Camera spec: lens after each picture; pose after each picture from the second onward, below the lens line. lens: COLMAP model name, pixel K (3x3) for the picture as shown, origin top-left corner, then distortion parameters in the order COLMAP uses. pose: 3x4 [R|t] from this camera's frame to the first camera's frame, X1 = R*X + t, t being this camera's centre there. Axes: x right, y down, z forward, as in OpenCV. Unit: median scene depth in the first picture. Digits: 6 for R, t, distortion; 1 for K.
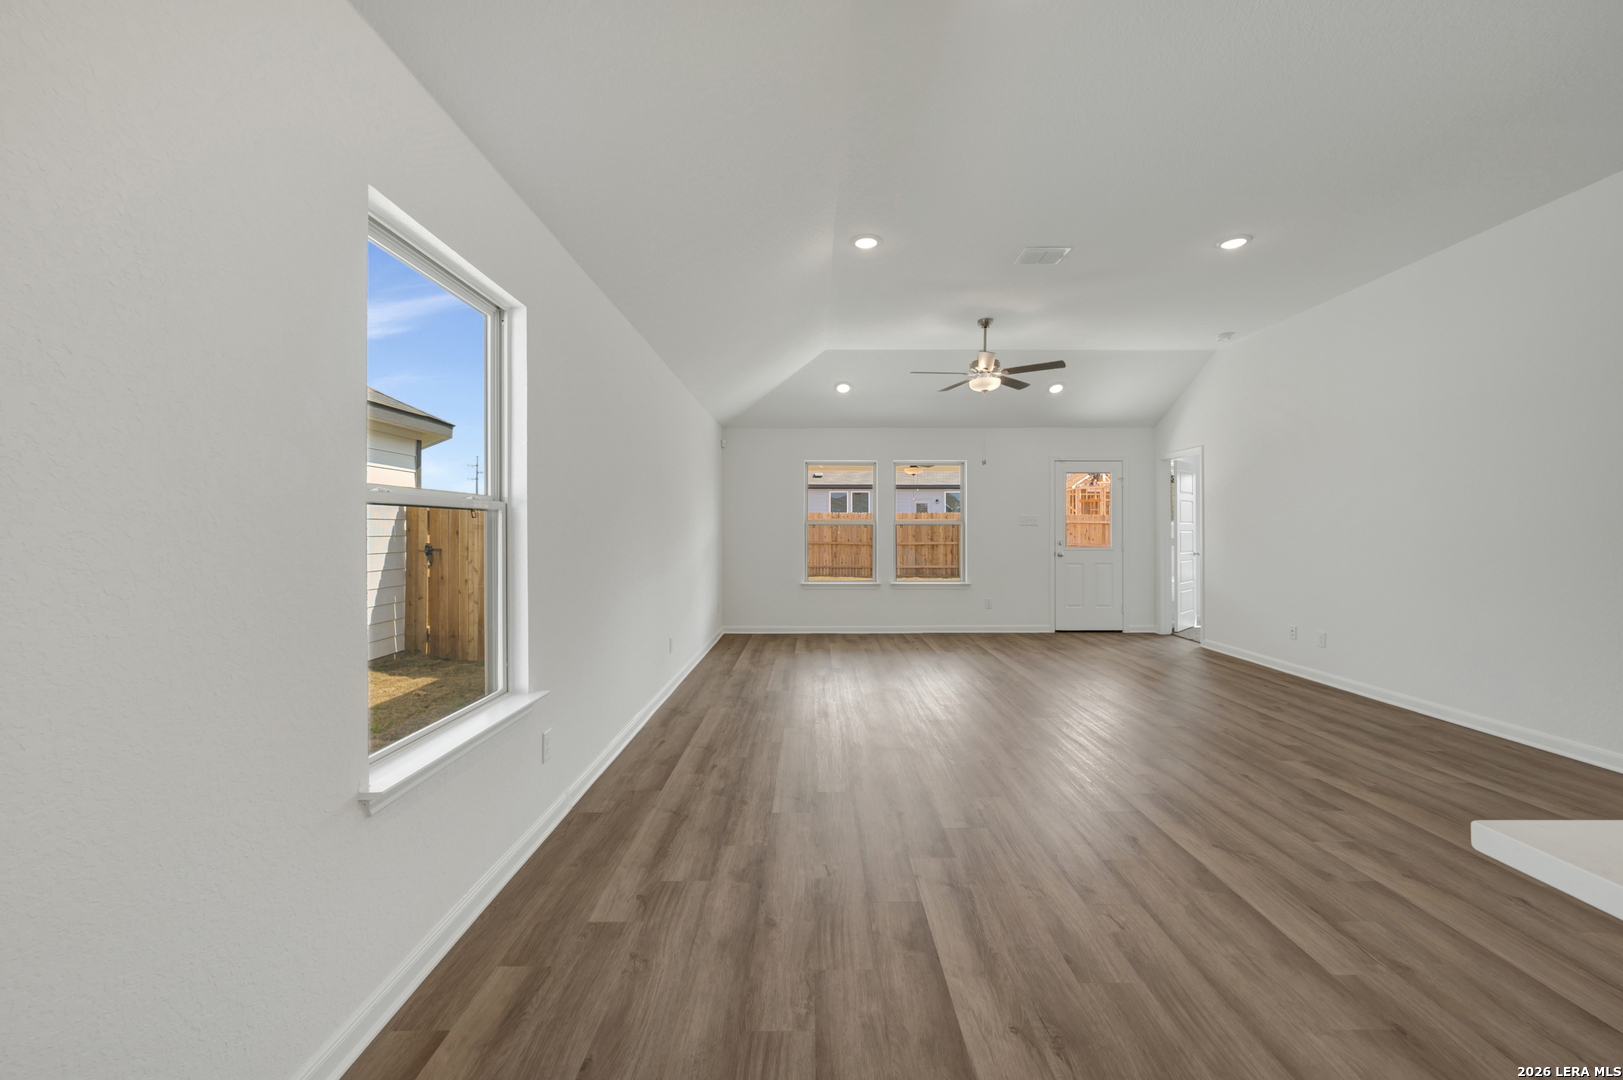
lens RADIAL K [[641.6, 0, 815.1], [0, 641.6, 533.2], [0, 0, 1]] dist [-0.002424, -0.000312]
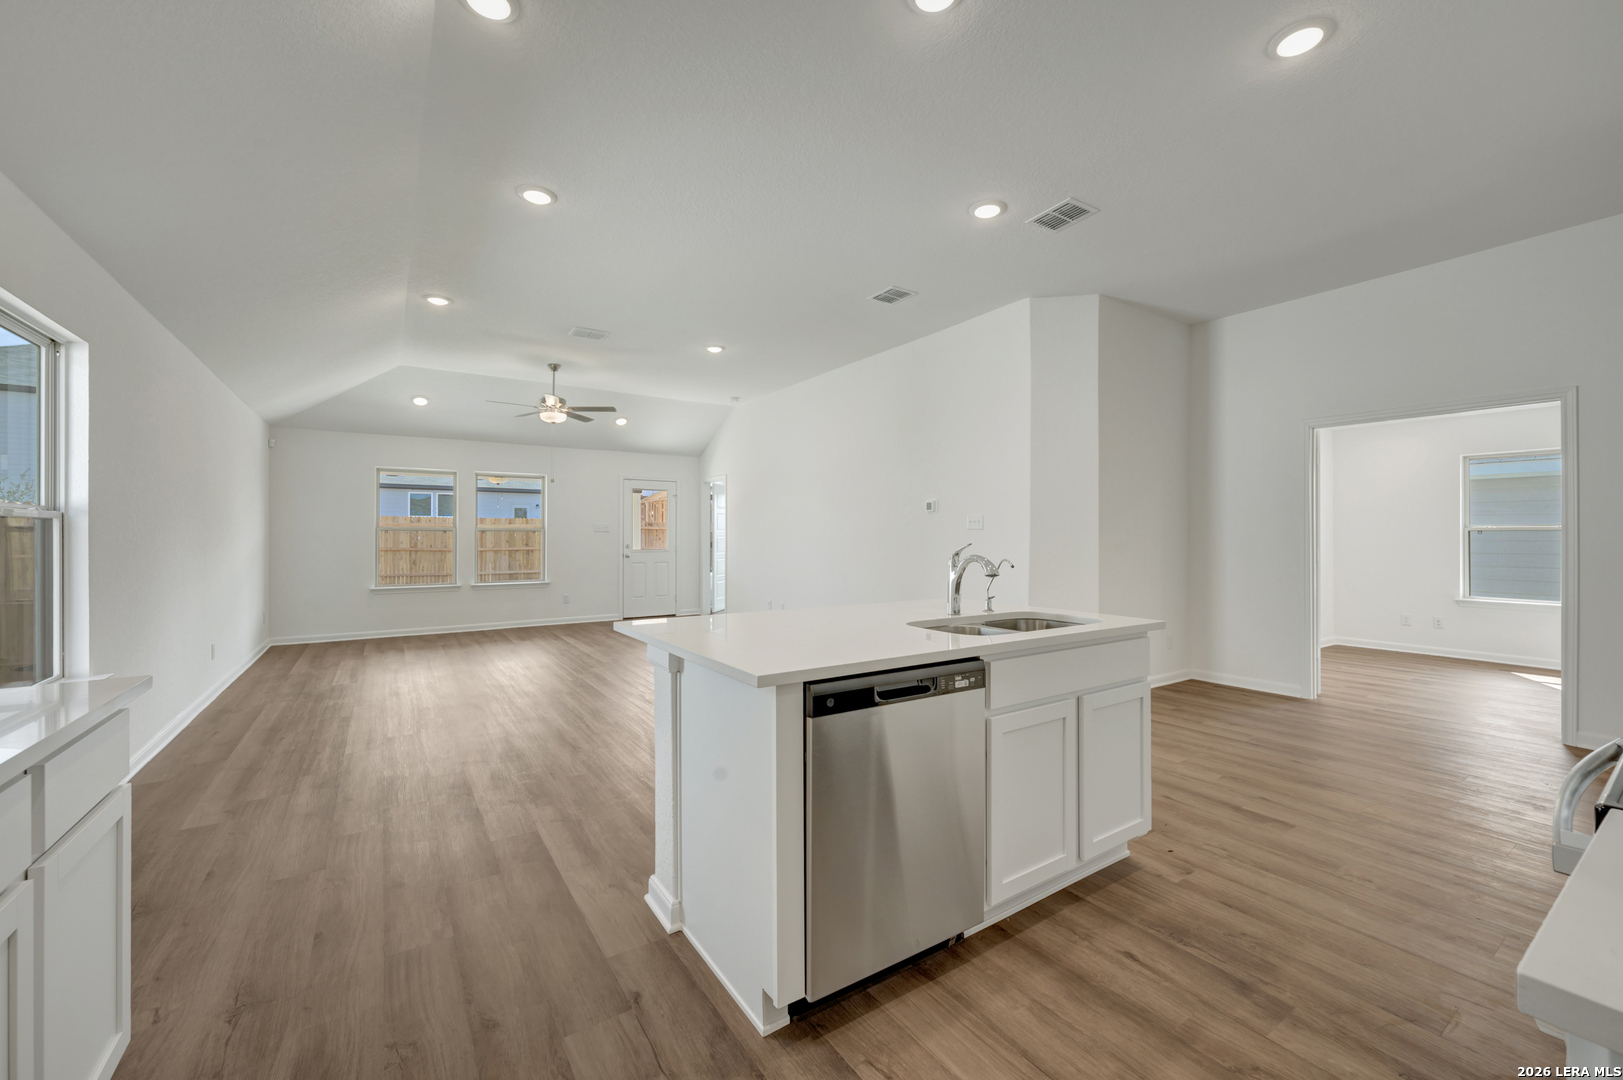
lens RADIAL K [[641.6, 0, 815.1], [0, 641.6, 533.2], [0, 0, 1]] dist [-0.002424, -0.000312]
pose [[0.832935, 0.003298, 0.553361, 0.003026], [0.001295, 0.999968, -0.007910, 0.000582], [-0.553369, 0.007305, 0.832904, -0.304327]]
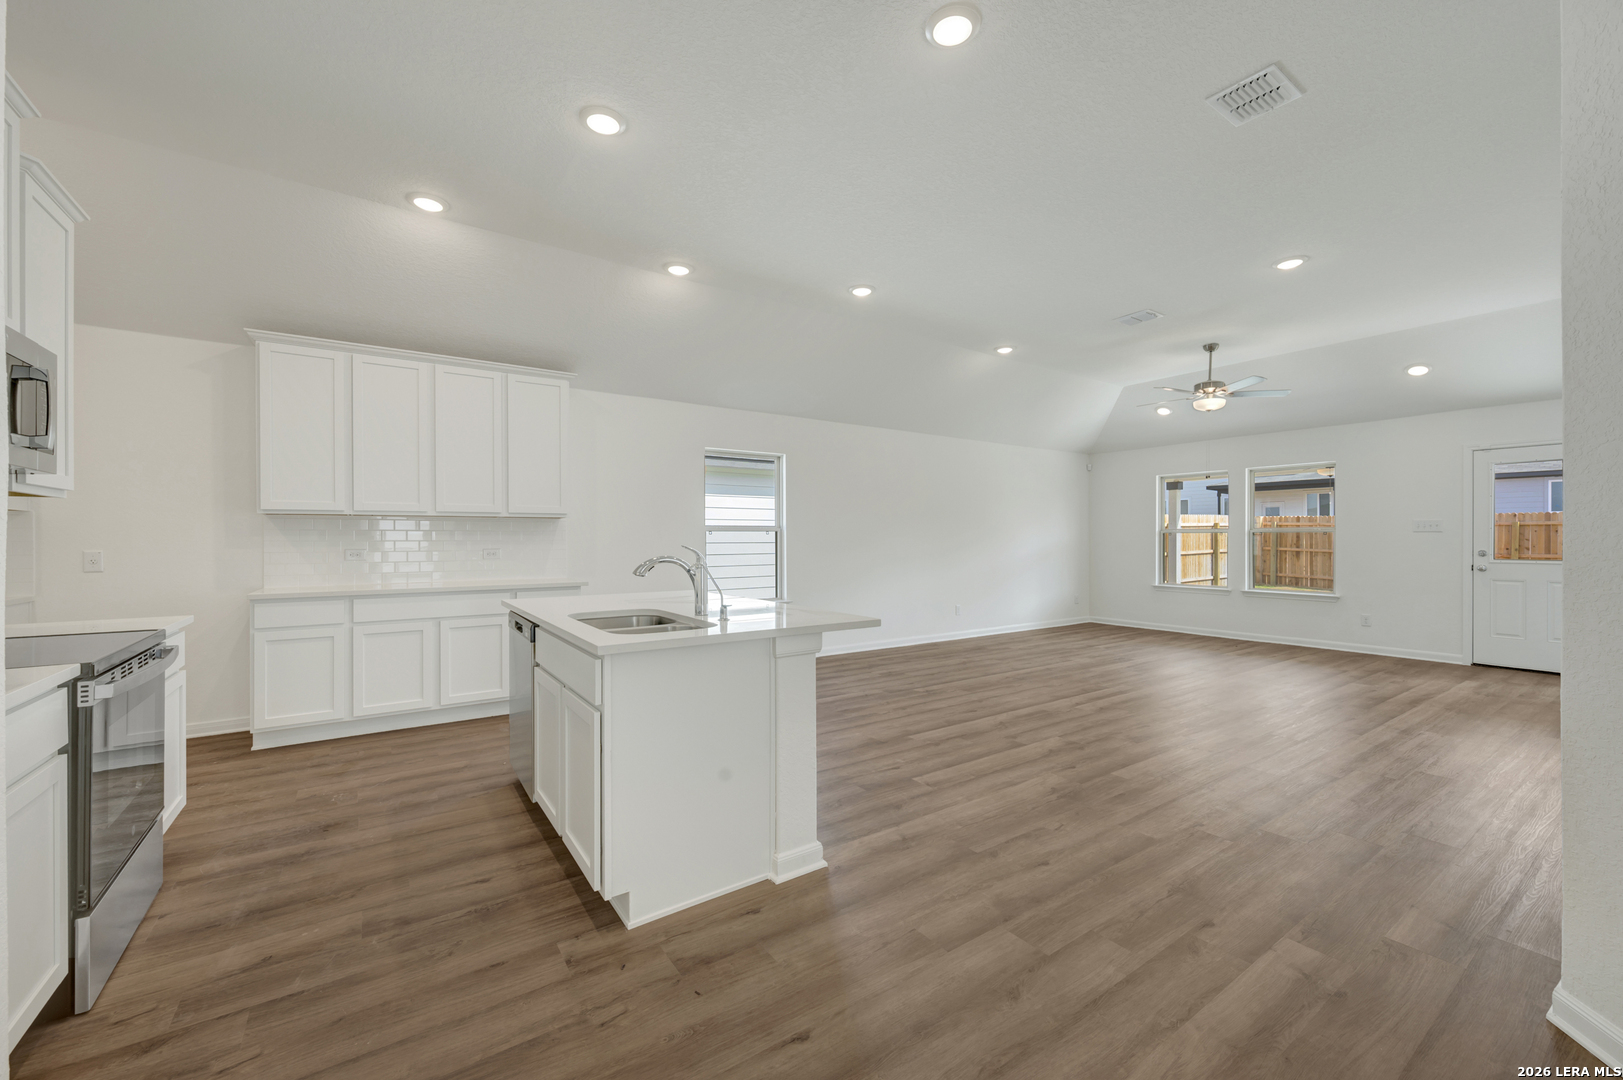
lens RADIAL K [[641.6, 0, 815.1], [0, 641.6, 533.2], [0, 0, 1]] dist [-0.002424, -0.000312]
pose [[0.569126, -0.002916, -0.822245, 0.784128], [-0.003498, 0.999976, -0.005967, -0.002854], [0.822243, 0.006273, 0.569102, -0.175827]]
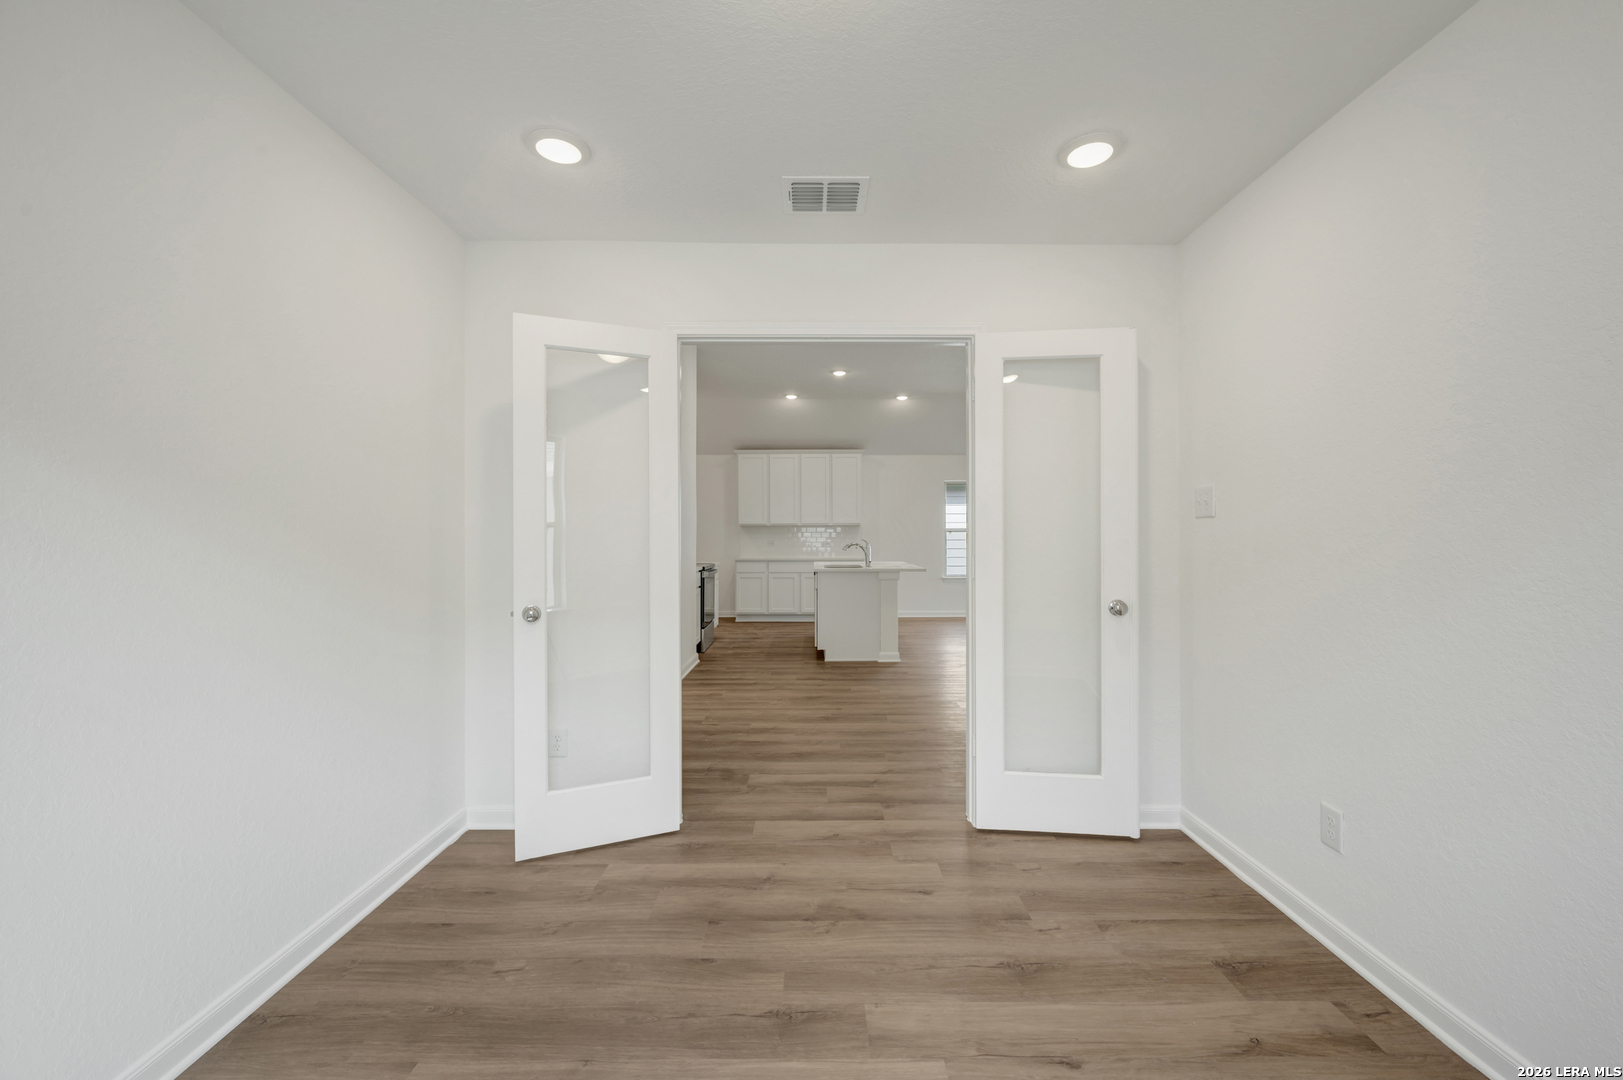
lens RADIAL K [[641.6, 0, 815.1], [0, 641.6, 533.2], [0, 0, 1]] dist [-0.002424, -0.000312]
pose [[0.003145, -0.004153, -0.999986, 1.562127], [-0.001905, 0.999990, -0.004159, -0.000898], [0.999993, 0.001918, 0.003137, -0.078220]]
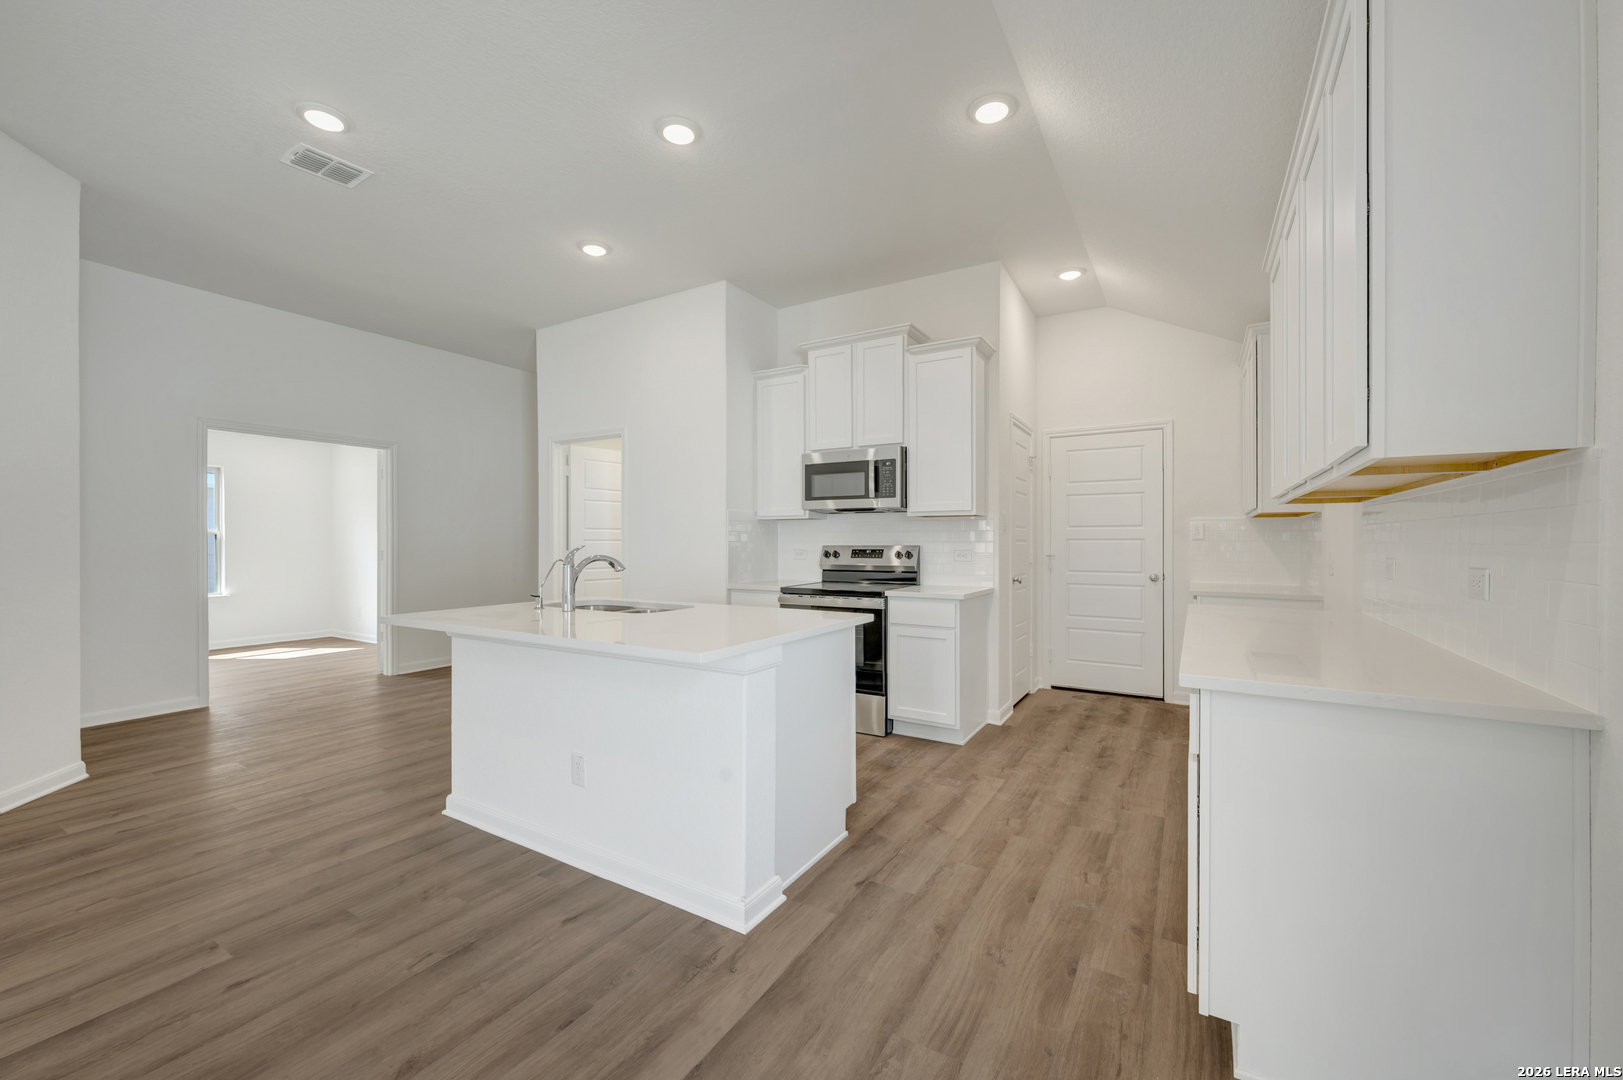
lens RADIAL K [[641.6, 0, 815.1], [0, 641.6, 533.2], [0, 0, 1]] dist [-0.002424, -0.000312]
pose [[-0.858451, 0.011334, 0.512770, -0.085188], [0.006950, 0.999921, -0.010467, 0.000410], [-0.512848, -0.005422, -0.858462, 0.363574]]
